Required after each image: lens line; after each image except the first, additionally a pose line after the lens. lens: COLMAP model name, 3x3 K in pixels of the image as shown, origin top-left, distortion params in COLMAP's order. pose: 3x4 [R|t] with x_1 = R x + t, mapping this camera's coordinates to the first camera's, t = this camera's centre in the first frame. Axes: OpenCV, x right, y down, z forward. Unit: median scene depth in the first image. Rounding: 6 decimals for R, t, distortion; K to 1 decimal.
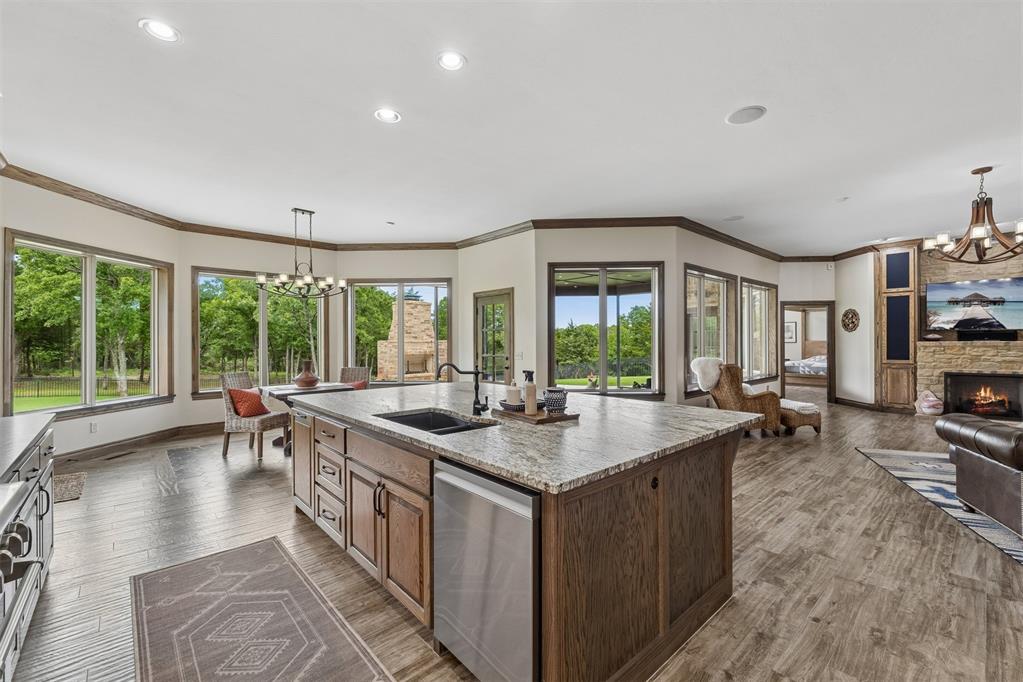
lens RADIAL K [[435.0, 0, 511.5], [0, 435.0, 341.0], [0, 0, 1]] dist [-0.000516, -0.000079]
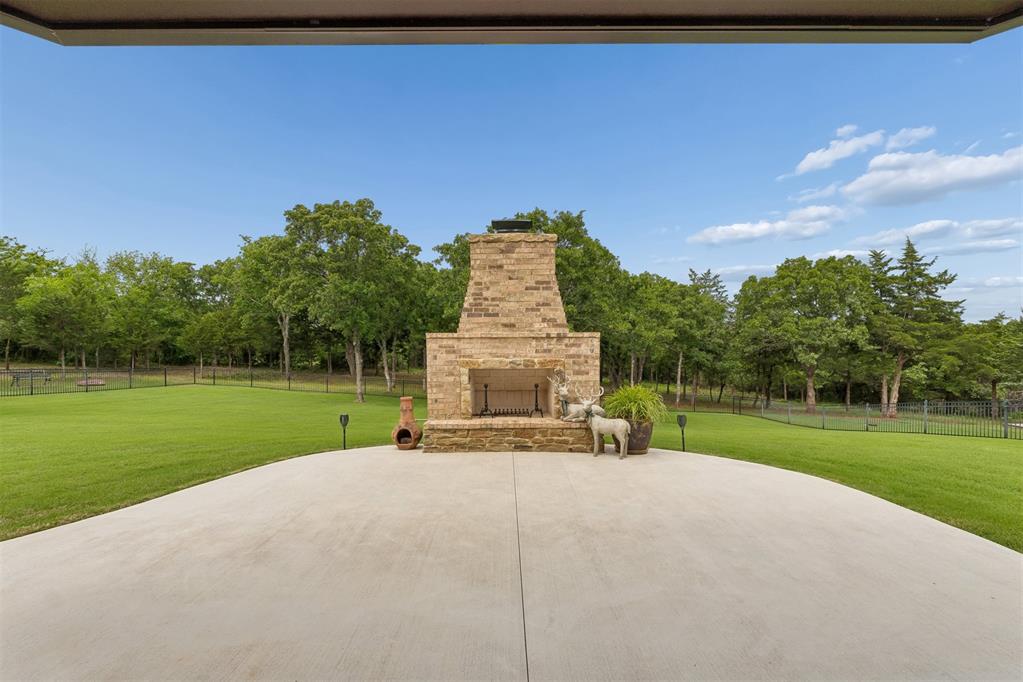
lens RADIAL K [[435.0, 0, 511.5], [0, 435.0, 341.0], [0, 0, 1]] dist [-0.000516, -0.000079]
pose [[0.744577, -0.009724, -0.667465, 0.094510], [0.002630, 0.999929, -0.011633, 0.021926], [0.667531, 0.006906, 0.744550, 1.439287]]
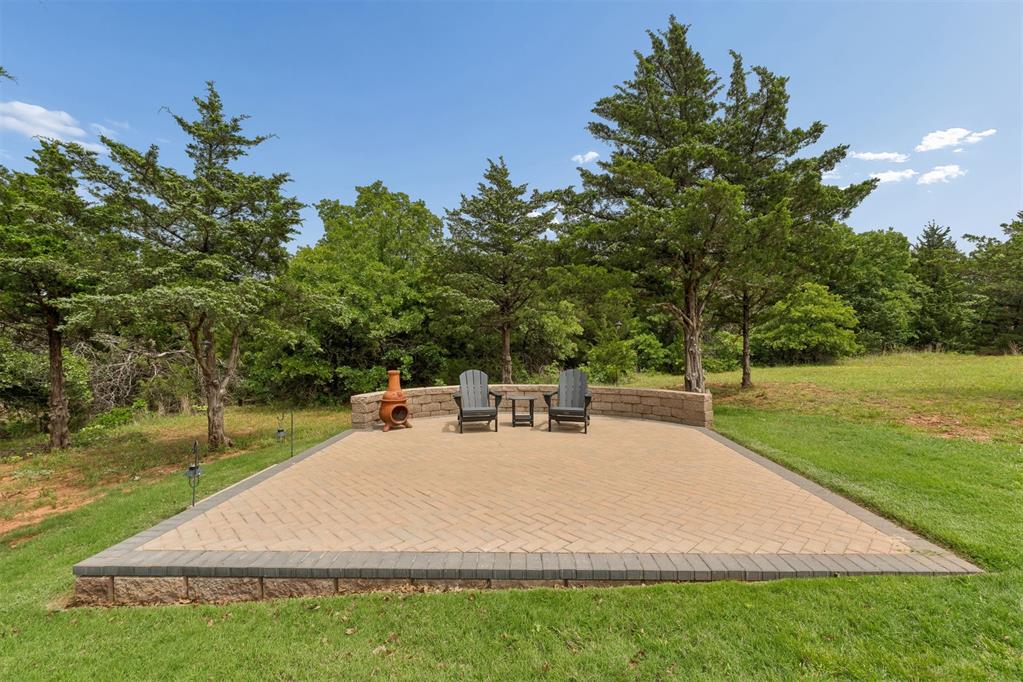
lens RADIAL K [[435.0, 0, 511.5], [0, 435.0, 341.0], [0, 0, 1]] dist [-0.000516, -0.000079]
pose [[0.627566, -0.006068, 0.778540, 0.475849], [-0.008203, 0.999863, 0.014405, 0.282117], [-0.778521, -0.015427, 0.627430, 4.665735]]
